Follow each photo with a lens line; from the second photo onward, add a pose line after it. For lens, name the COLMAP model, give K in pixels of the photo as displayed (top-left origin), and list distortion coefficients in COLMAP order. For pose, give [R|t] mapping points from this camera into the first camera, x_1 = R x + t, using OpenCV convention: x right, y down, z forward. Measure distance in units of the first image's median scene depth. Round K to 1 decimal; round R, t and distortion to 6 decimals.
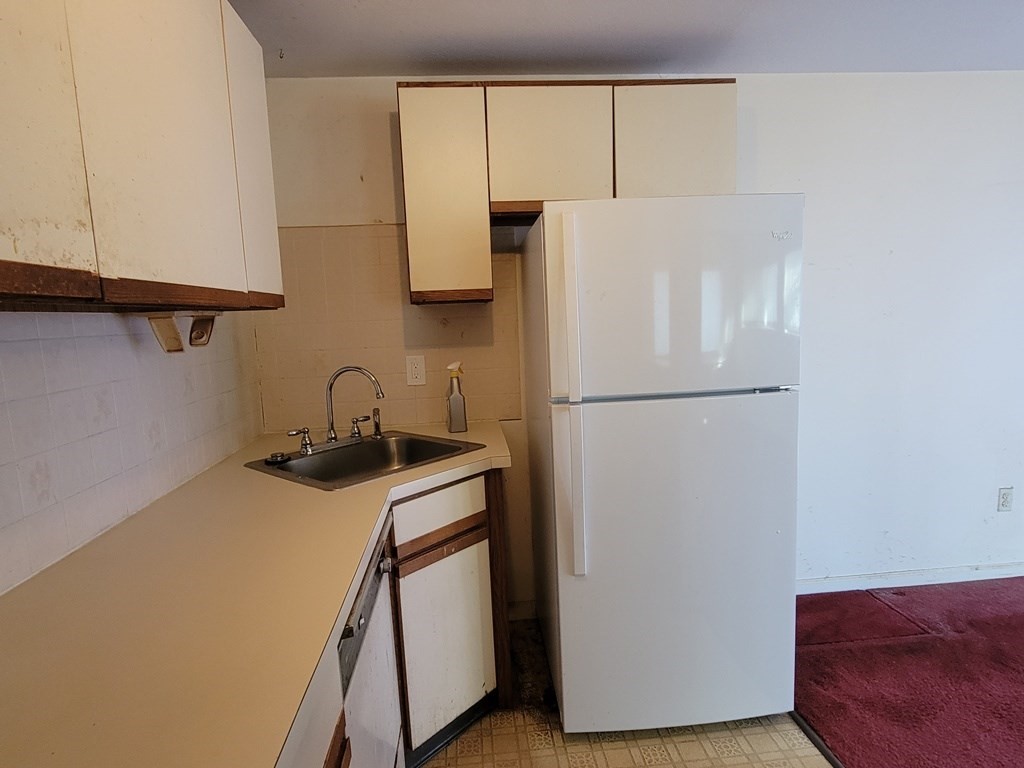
lens RADIAL K [[588.6, 0, 514.3], [0, 588.6, 394.8], [0, 0, 1]] dist [-0.000976, -0.004276]
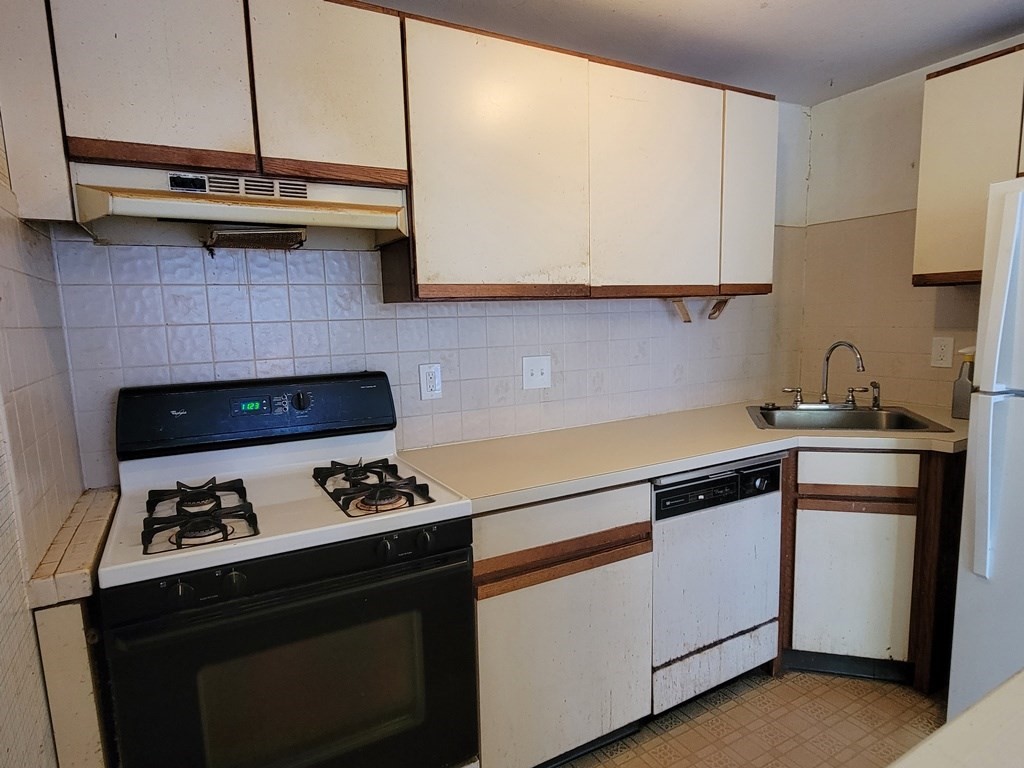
lens RADIAL K [[588.6, 0, 512.5], [0, 588.6, 389.1], [0, 0, 1]] dist [-0.000976, -0.004276]
pose [[0.417412, 0.140938, -0.897721, 0.600745], [-0.108260, 0.988576, 0.104864, -0.008097], [0.902246, 0.053415, 0.427901, -0.098782]]
